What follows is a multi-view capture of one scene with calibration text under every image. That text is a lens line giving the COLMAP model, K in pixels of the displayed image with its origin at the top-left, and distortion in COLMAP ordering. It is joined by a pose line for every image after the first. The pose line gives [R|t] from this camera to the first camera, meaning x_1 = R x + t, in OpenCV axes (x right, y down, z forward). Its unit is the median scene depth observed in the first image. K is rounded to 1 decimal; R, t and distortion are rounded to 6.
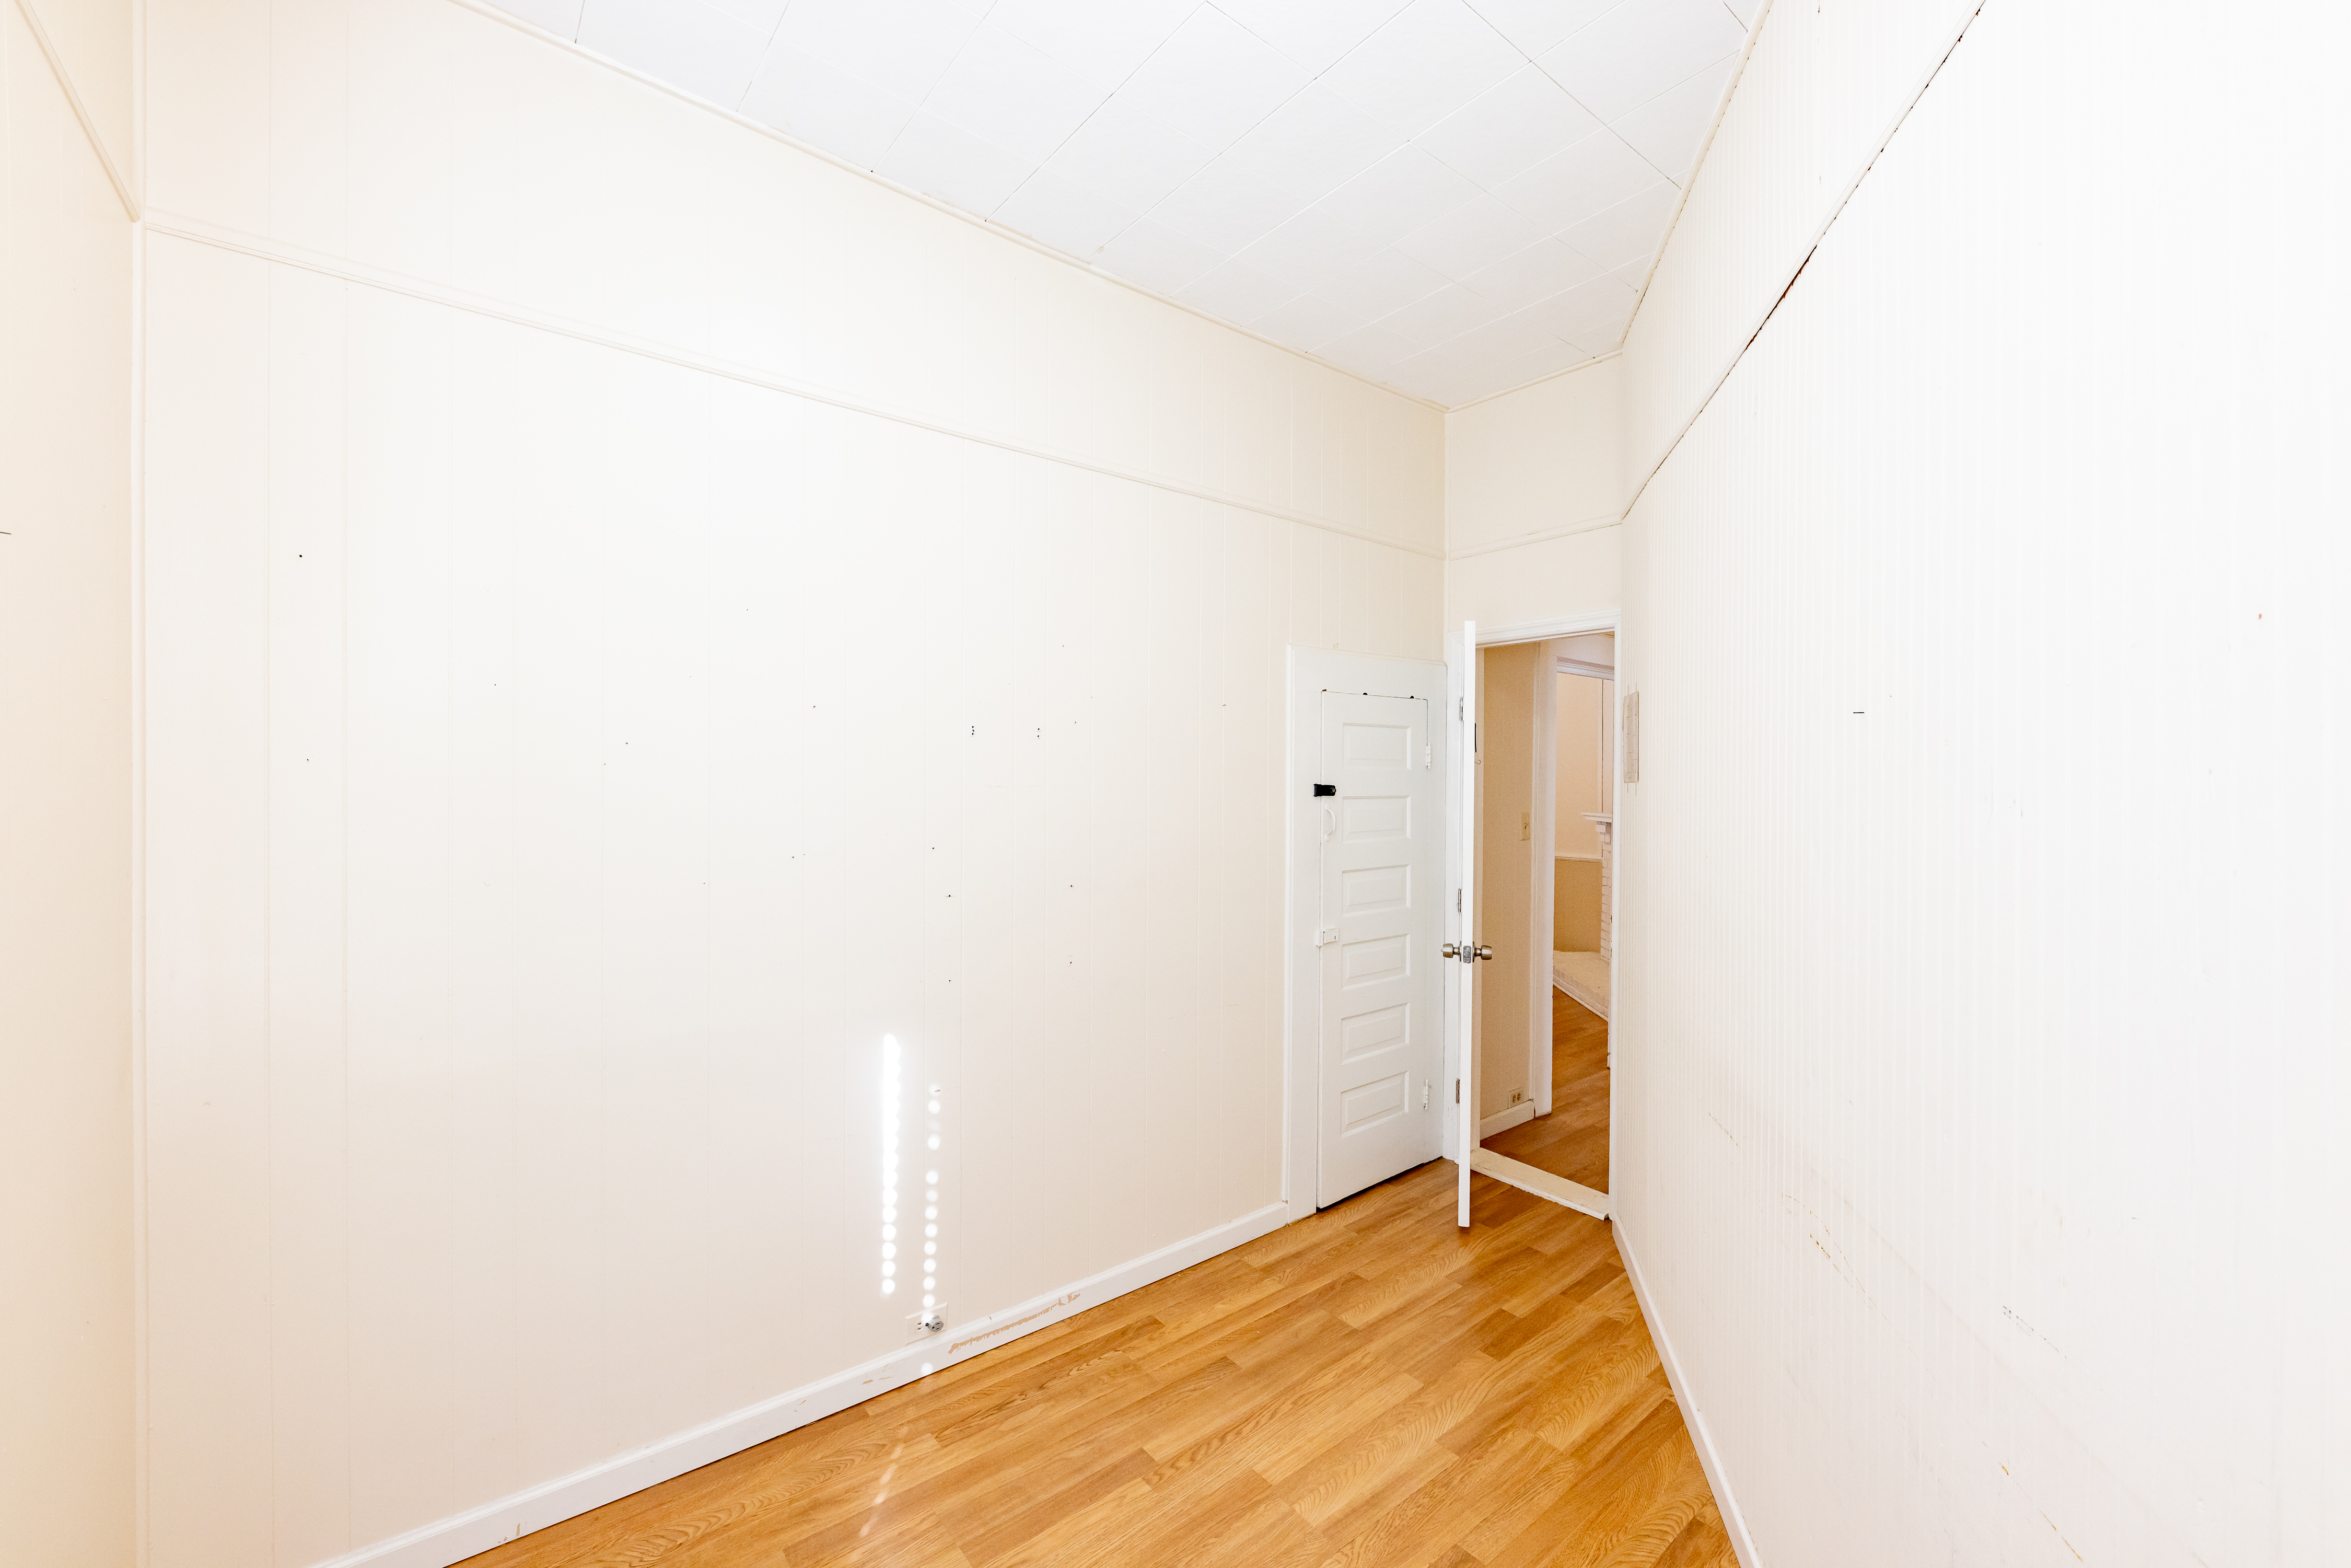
lens RADIAL K [[953.0, 0, 1176.3], [0, 953.0, 778.1], [0, 0, 1]] dist [-0.000621, 0.000166]
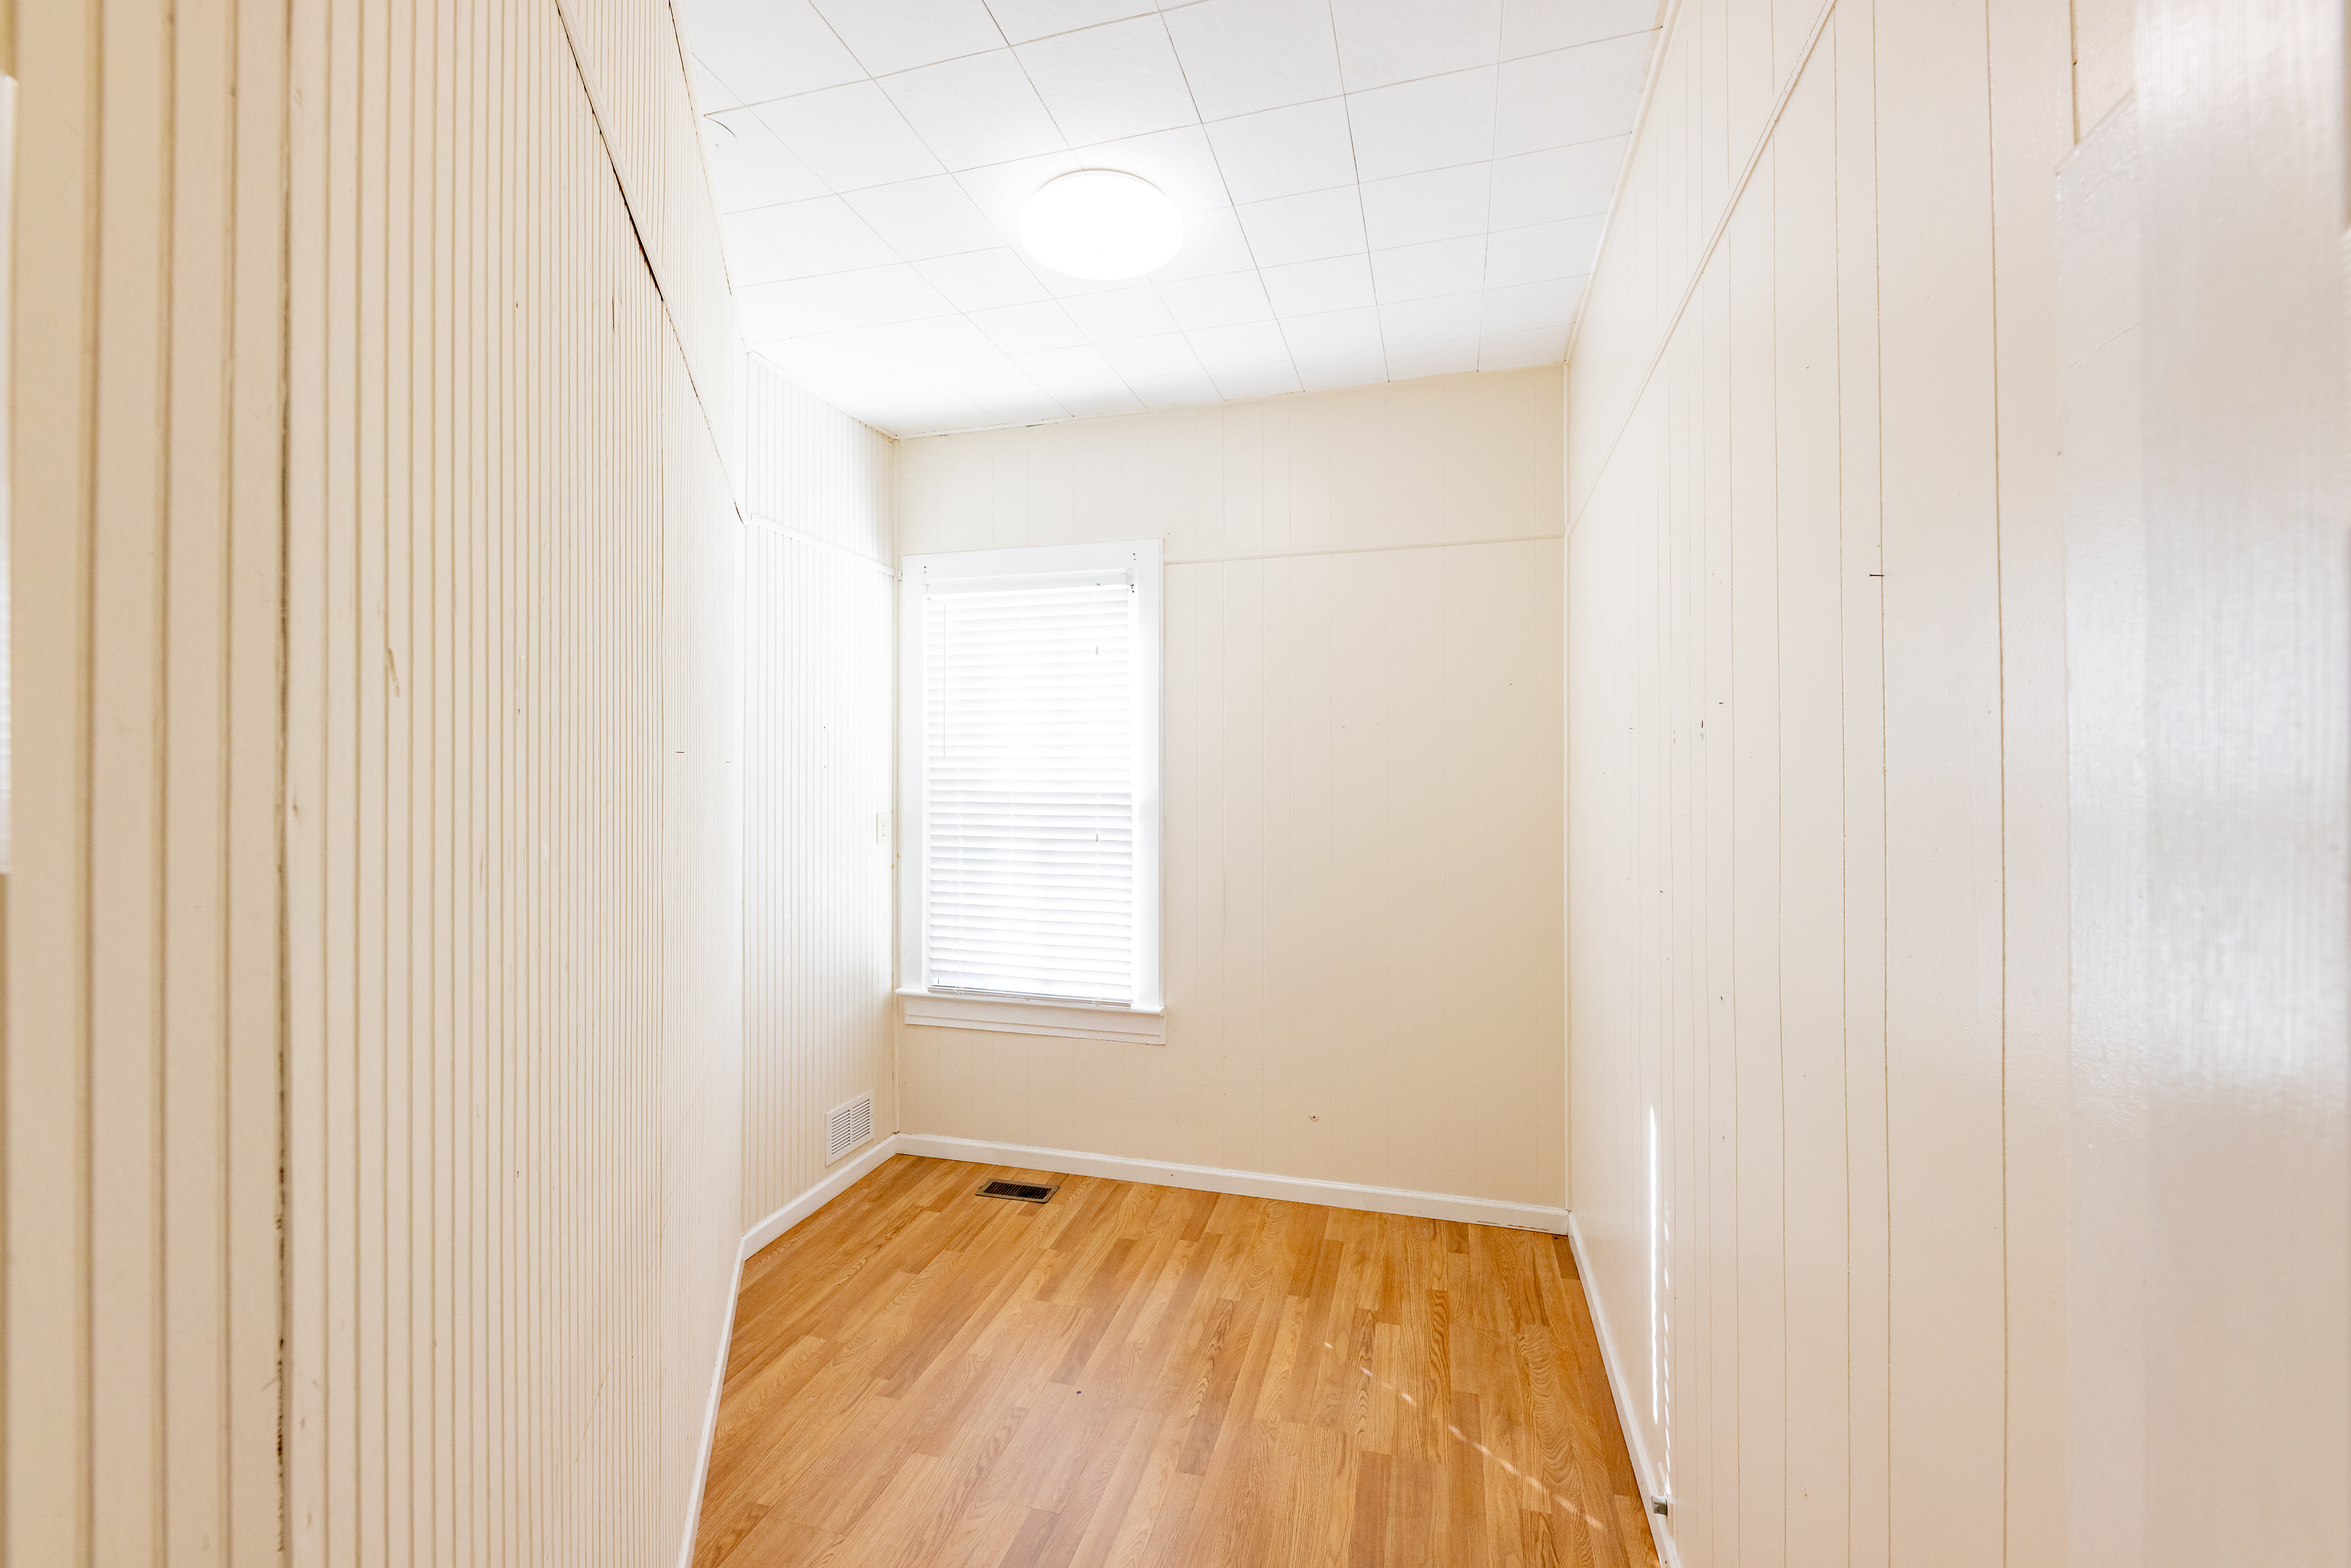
lens RADIAL K [[953.0, 0, 1179.1], [0, 953.0, 787.3], [0, 0, 1]] dist [-0.000621, 0.000166]
pose [[-0.818978, -0.010290, -0.573733, 0.629279], [-0.010134, 0.999943, -0.003469, -0.008043], [0.573736, 0.002973, -0.819035, 1.706166]]
